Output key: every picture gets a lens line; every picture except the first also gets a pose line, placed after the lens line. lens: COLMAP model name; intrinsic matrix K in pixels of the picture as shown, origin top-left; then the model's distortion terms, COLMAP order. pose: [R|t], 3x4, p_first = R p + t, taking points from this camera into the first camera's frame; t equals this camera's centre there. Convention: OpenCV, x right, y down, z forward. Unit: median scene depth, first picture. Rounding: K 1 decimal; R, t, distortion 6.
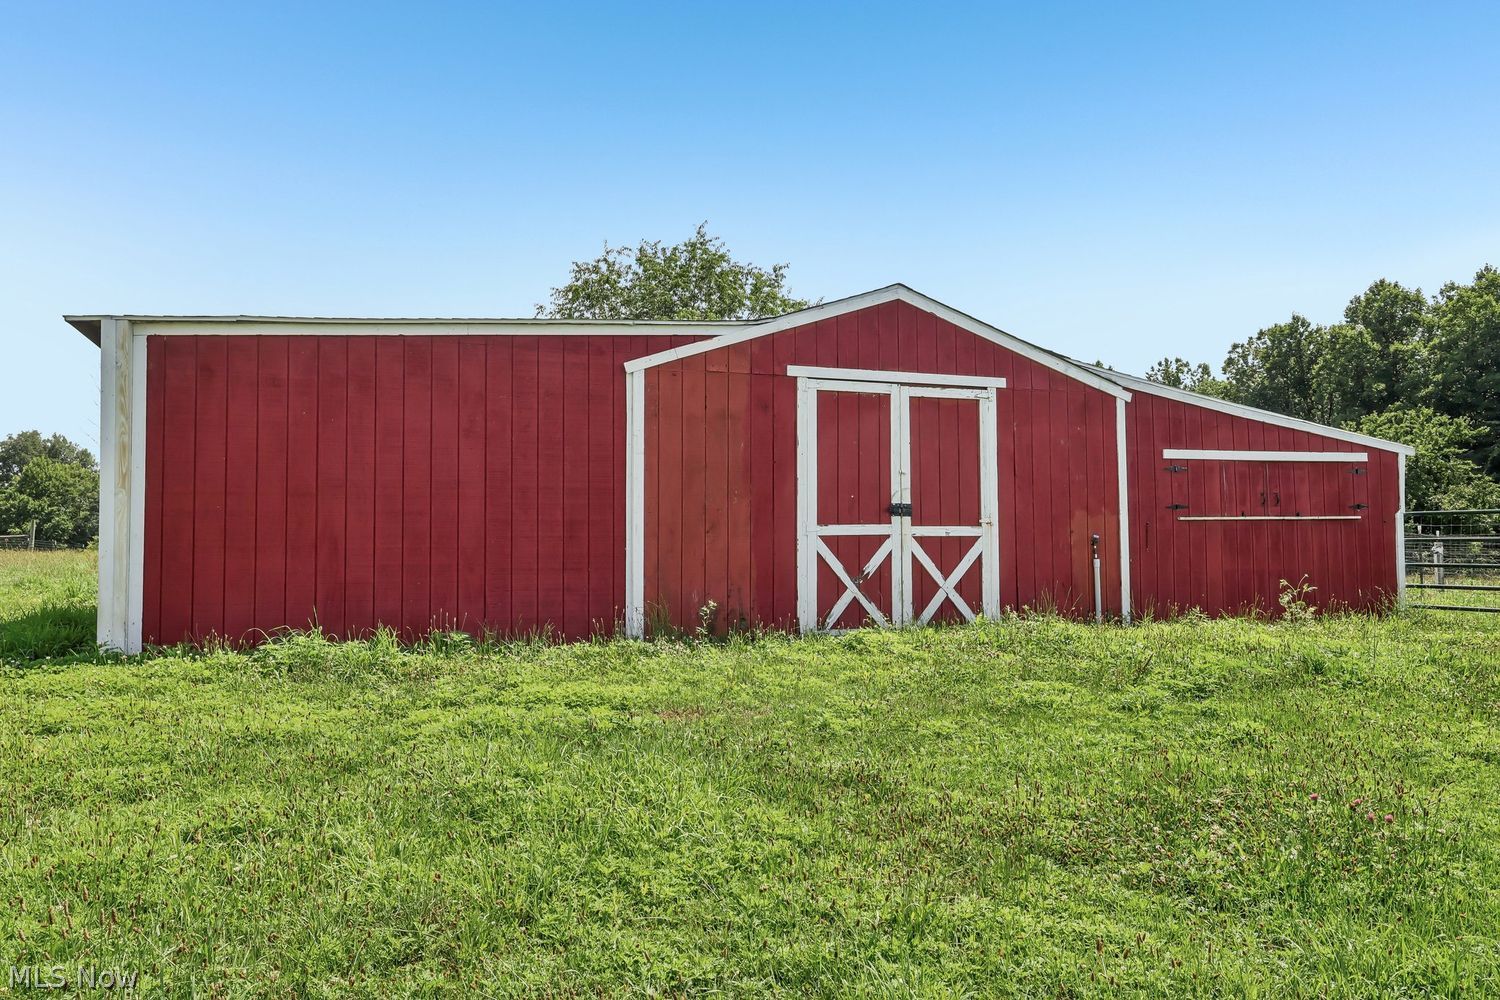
lens RADIAL K [[1106.5, 0, 748.0], [0, 1106.5, 491.1], [0, 0, 1]] dist [-0.002632, -0.003063]
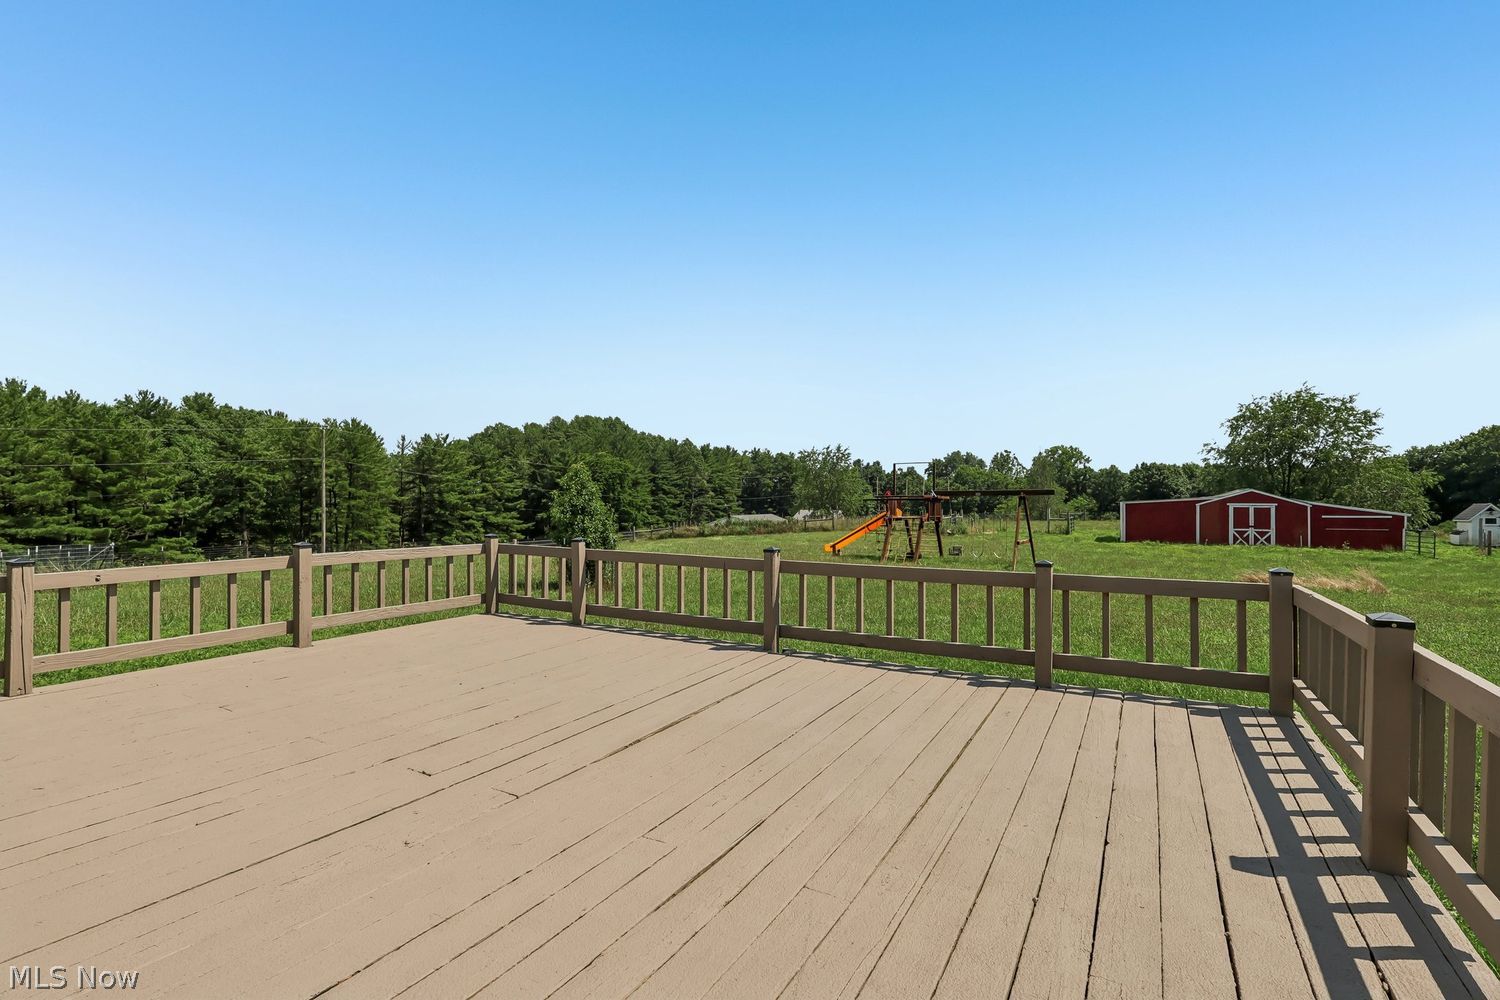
lens RADIAL K [[695.5, 0, 749.9], [0, 695.5, 502.1], [0, 0, 1]] dist [-0.000119, -0.000050]
pose [[0.671051, 0.008236, -0.741365, 0.576448], [0.024621, 0.999139, 0.033386, -0.160149], [0.741002, -0.040657, 0.670271, -1.847213]]
